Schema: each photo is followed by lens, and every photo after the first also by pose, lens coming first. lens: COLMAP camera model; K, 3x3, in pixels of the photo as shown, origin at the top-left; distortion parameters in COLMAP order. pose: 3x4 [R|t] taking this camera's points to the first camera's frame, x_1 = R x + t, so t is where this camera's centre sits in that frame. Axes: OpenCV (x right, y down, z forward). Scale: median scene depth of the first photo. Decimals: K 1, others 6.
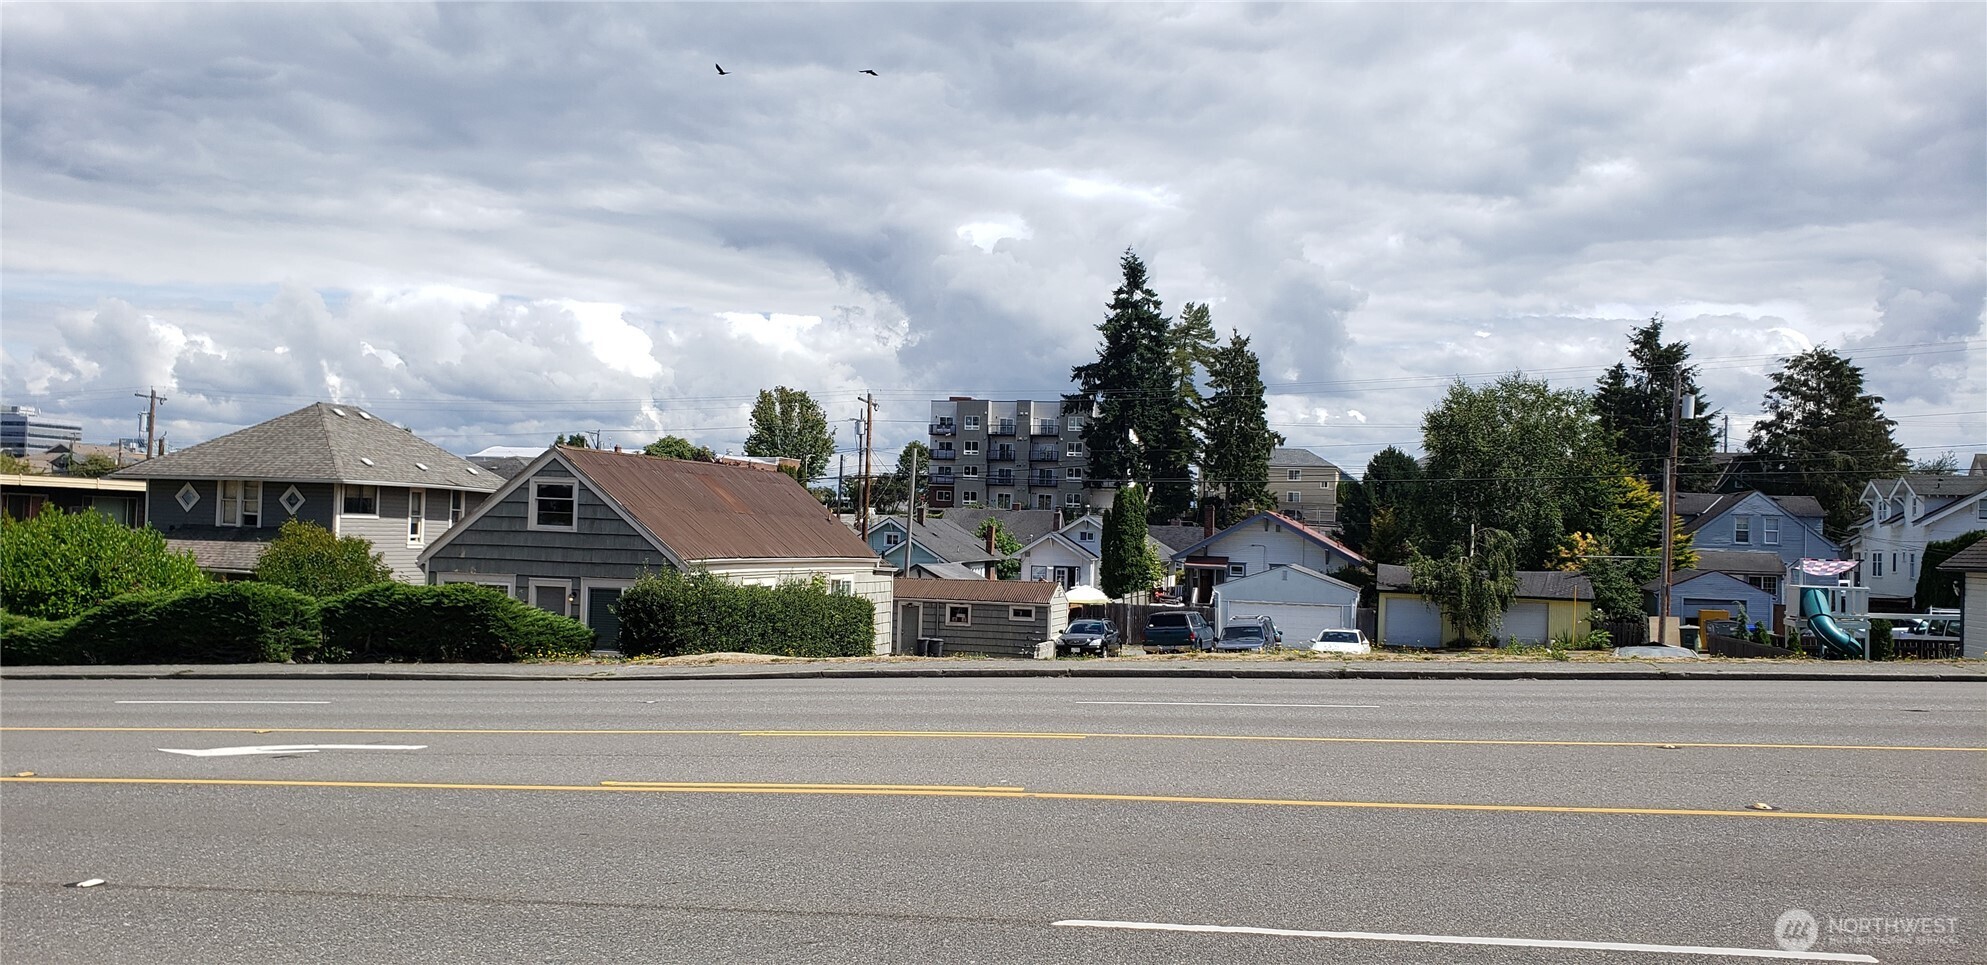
lens RADIAL K [[1607.1, 0, 993.5], [0, 1607.1, 482.5], [0, 0, 1]] dist [0.029583, -0.002415]
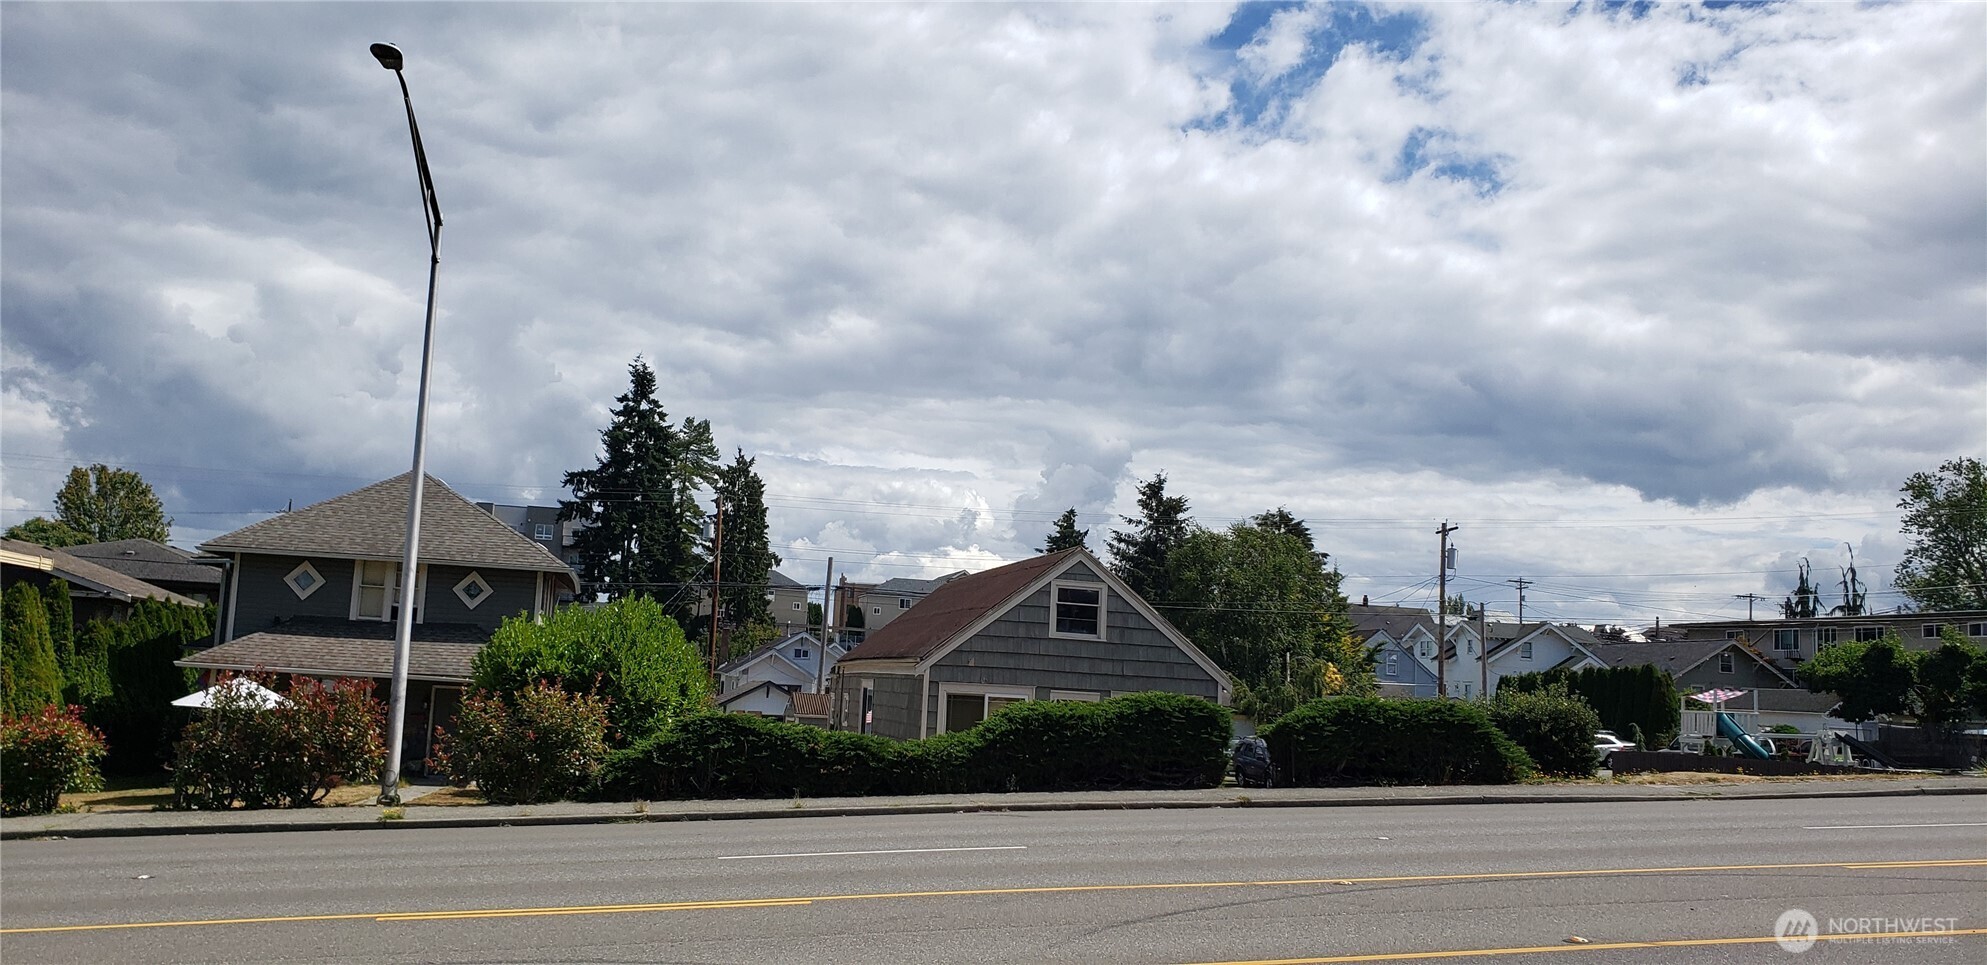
lens RADIAL K [[1607.1, 0, 993.5], [0, 1607.1, 482.5], [0, 0, 1]] dist [0.029583, -0.002415]
pose [[0.871302, 0.074594, 0.485045, -0.052094], [-0.037641, 0.995627, -0.085499, 0.001432], [-0.489301, 0.056237, 0.870300, 0.014719]]
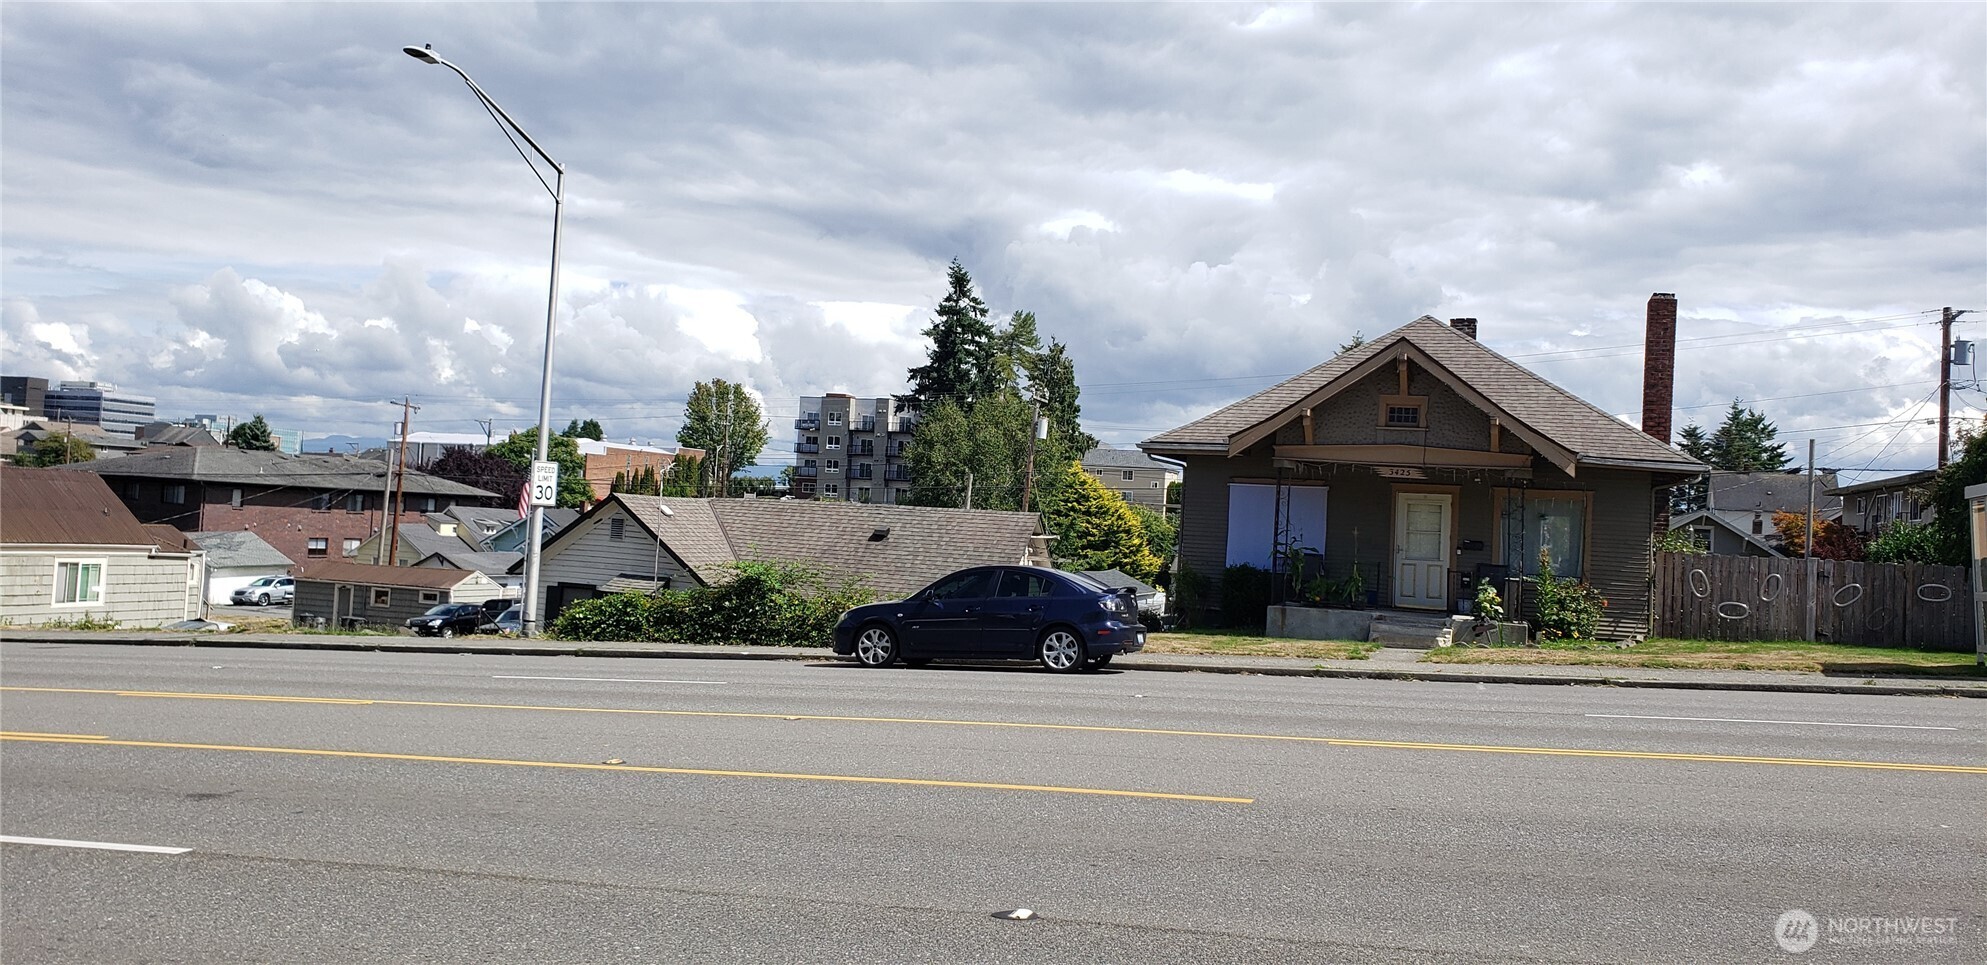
lens RADIAL K [[1606.5, 0, 1117.9], [0, 1606.5, 482.1], [0, 0, 1]] dist [0.001783, -0.000483]
pose [[0.999116, 0.021397, -0.036180, 0.062197], [-0.021131, 0.999747, 0.007725, -0.002302], [0.036336, -0.006954, 0.999315, -0.014924]]
